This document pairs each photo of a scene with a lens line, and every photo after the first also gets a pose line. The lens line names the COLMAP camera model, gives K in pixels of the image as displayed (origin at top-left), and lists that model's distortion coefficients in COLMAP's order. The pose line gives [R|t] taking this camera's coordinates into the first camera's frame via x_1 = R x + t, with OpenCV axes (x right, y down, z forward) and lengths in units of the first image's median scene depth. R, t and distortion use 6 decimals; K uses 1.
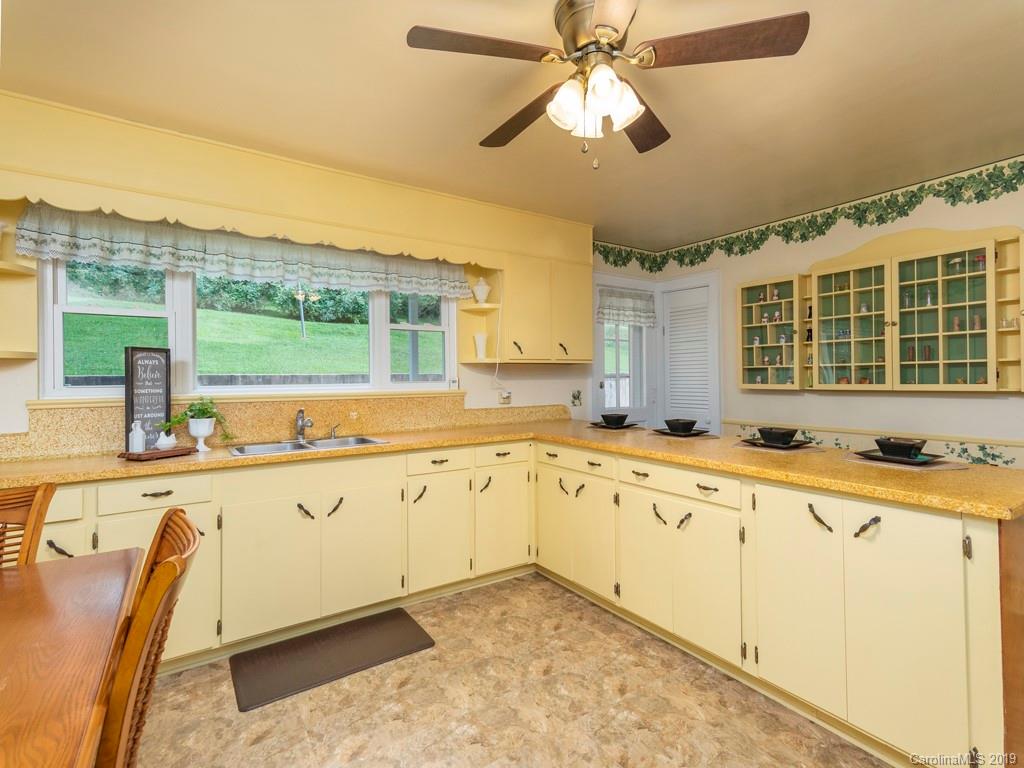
lens RADIAL K [[499.8, 0, 510.8], [0, 499.8, 374.8], [0, 0, 1]] dist [0.017353, 0.000581]
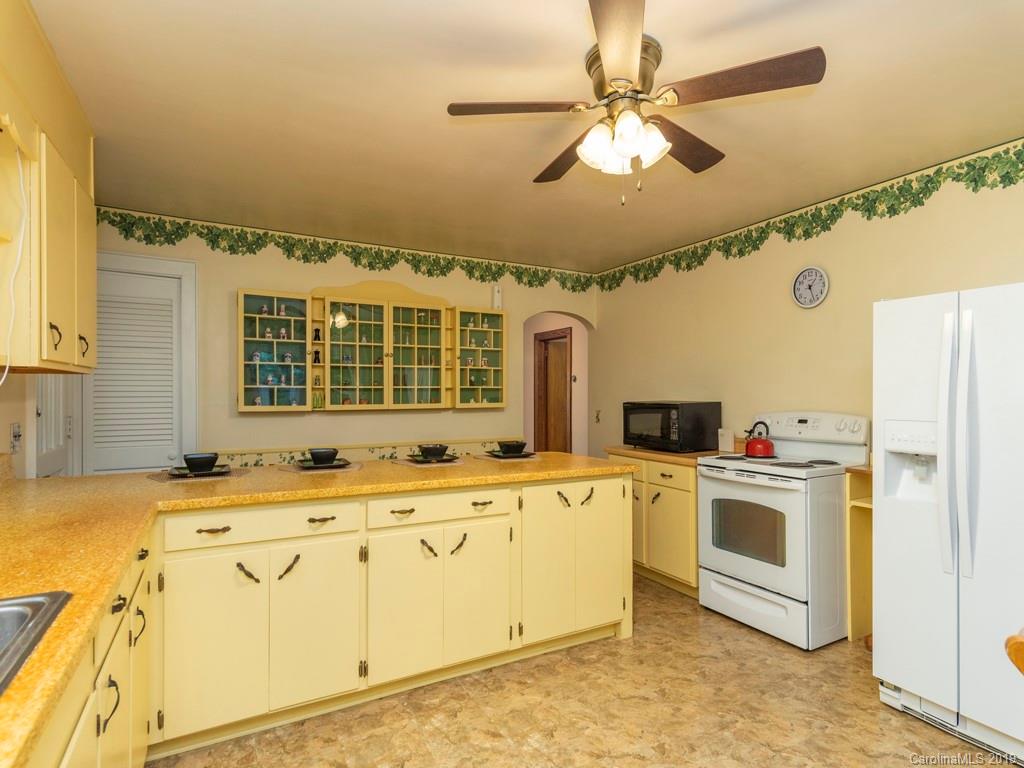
lens RADIAL K [[532.1, 0, 507.6], [0, 532.1, 393.2], [0, 0, 1]] dist [0.007470, 0.000259]
pose [[0.092555, 0.008200, 0.995674, -0.517340], [-0.007919, 0.999941, -0.007499, -0.000388], [-0.995676, -0.007191, 0.092615, 0.598741]]
